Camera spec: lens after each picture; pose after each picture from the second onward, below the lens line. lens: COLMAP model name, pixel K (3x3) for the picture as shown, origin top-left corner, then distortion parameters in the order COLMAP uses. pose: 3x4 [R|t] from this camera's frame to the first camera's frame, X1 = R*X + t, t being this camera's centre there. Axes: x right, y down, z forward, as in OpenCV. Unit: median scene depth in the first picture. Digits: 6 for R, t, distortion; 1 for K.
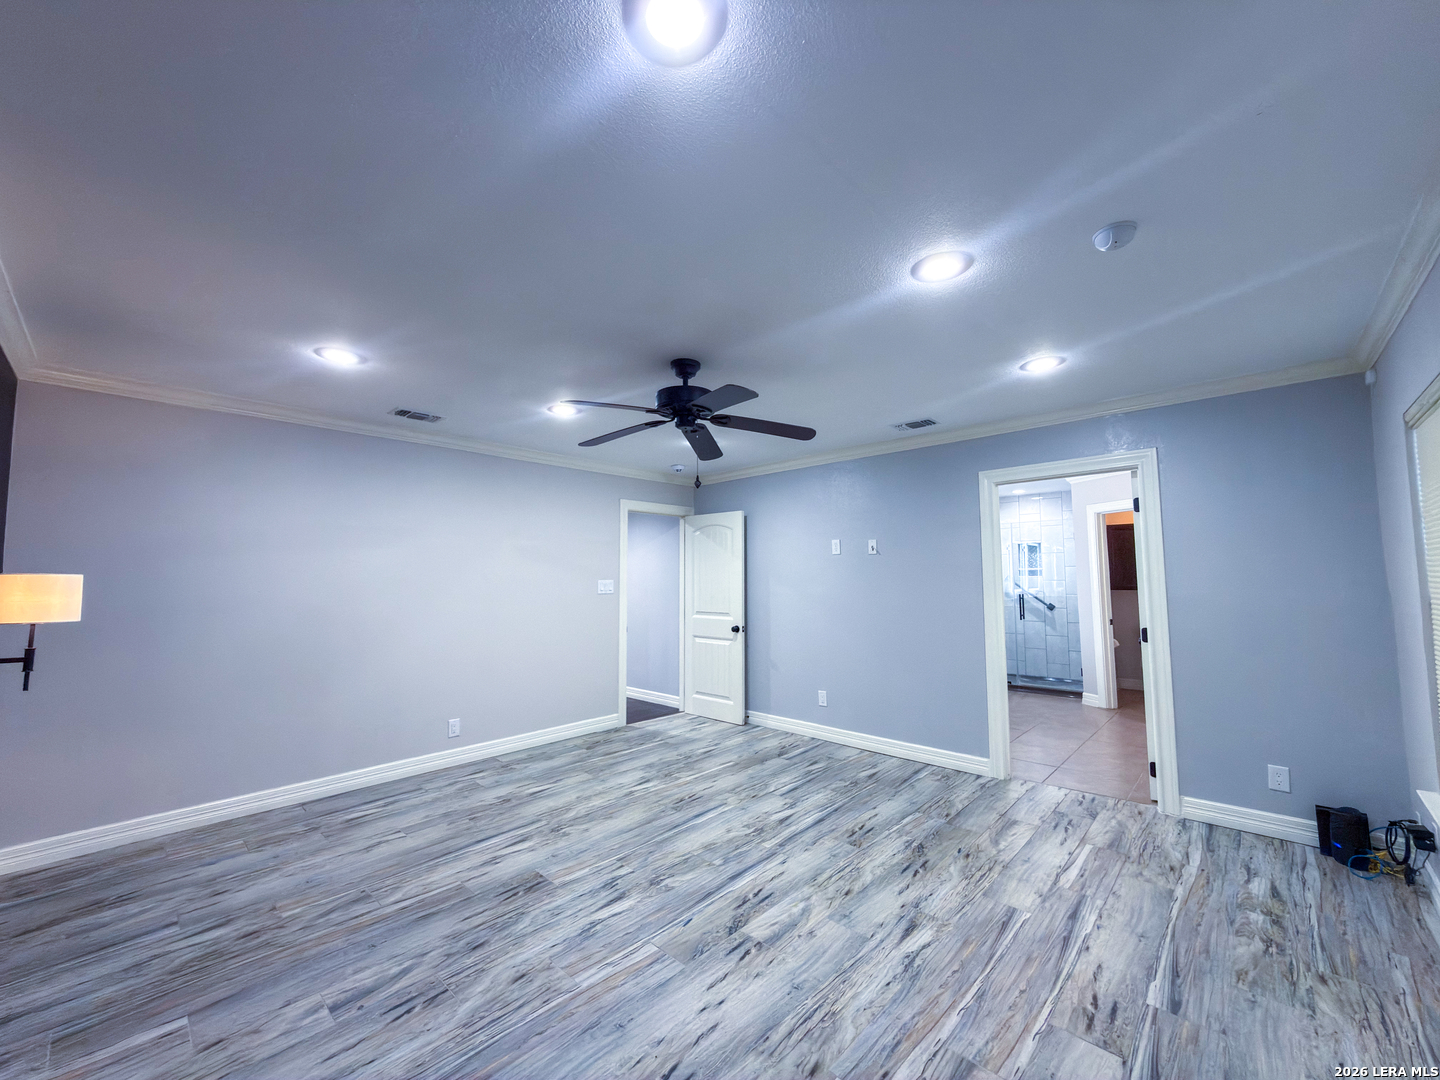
lens RADIAL K [[574.1, 0, 719.7], [0, 574.1, 541.4], [0, 0, 1]] dist [0.001769, -0.000142]
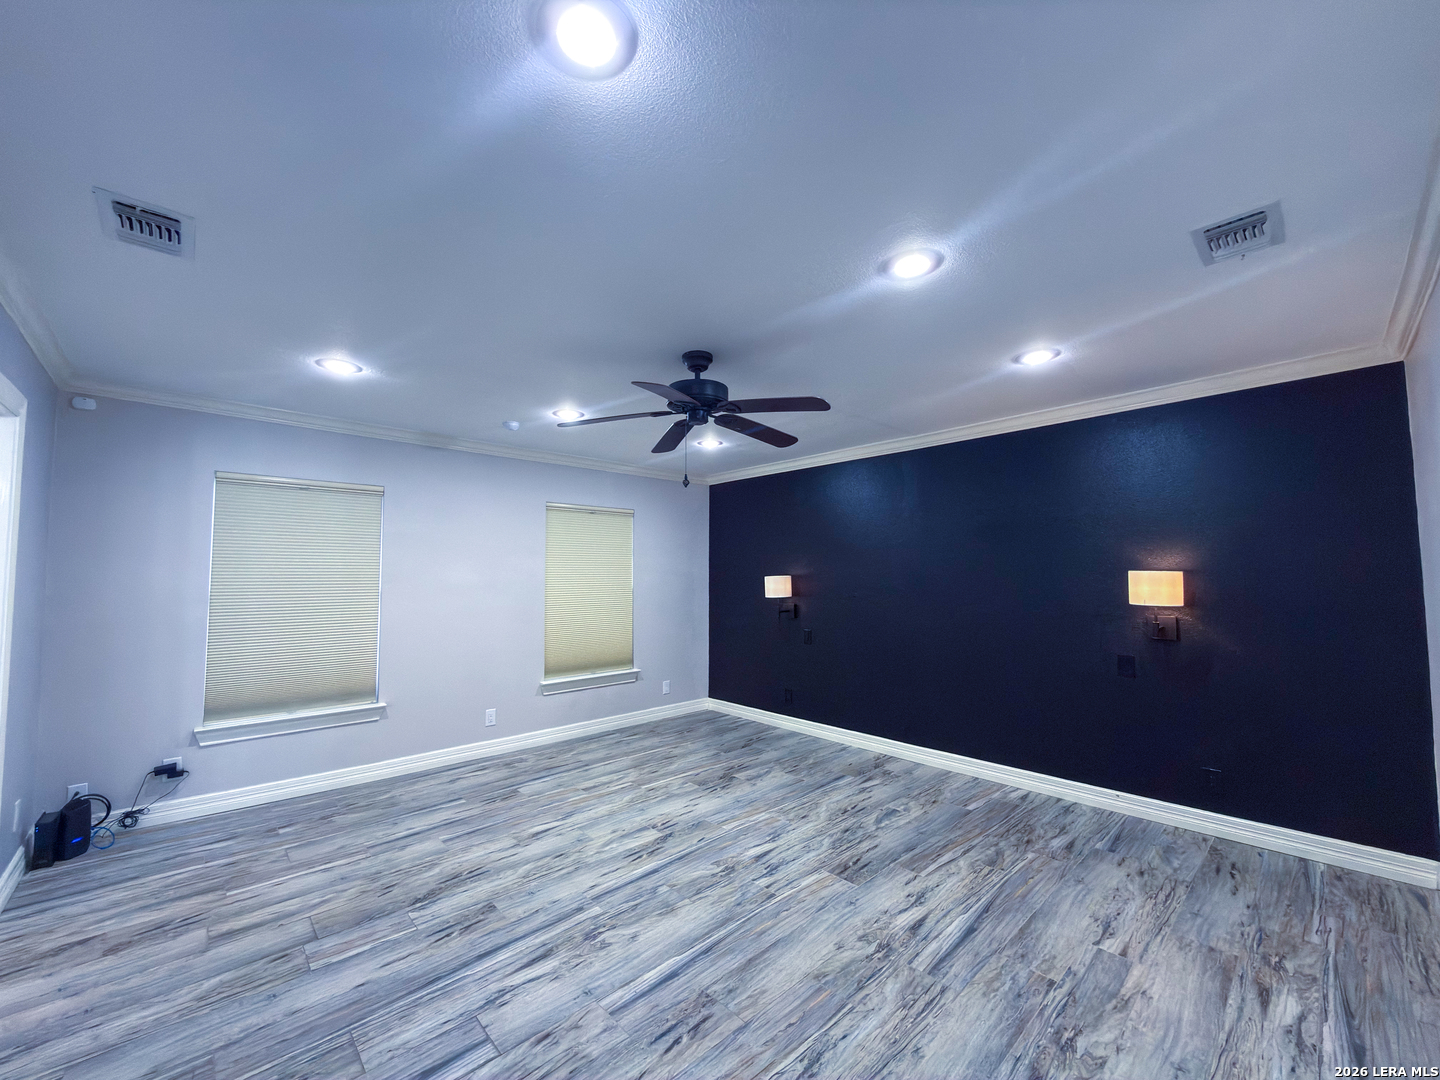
lens RADIAL K [[574.1, 0, 719.7], [0, 574.1, 541.4], [0, 0, 1]] dist [0.001769, -0.000142]
pose [[-0.997761, 0.013728, 0.065458, -0.155822], [0.005487, 0.992210, -0.124453, 0.120312], [-0.066656, -0.123815, -0.990064, 1.920258]]
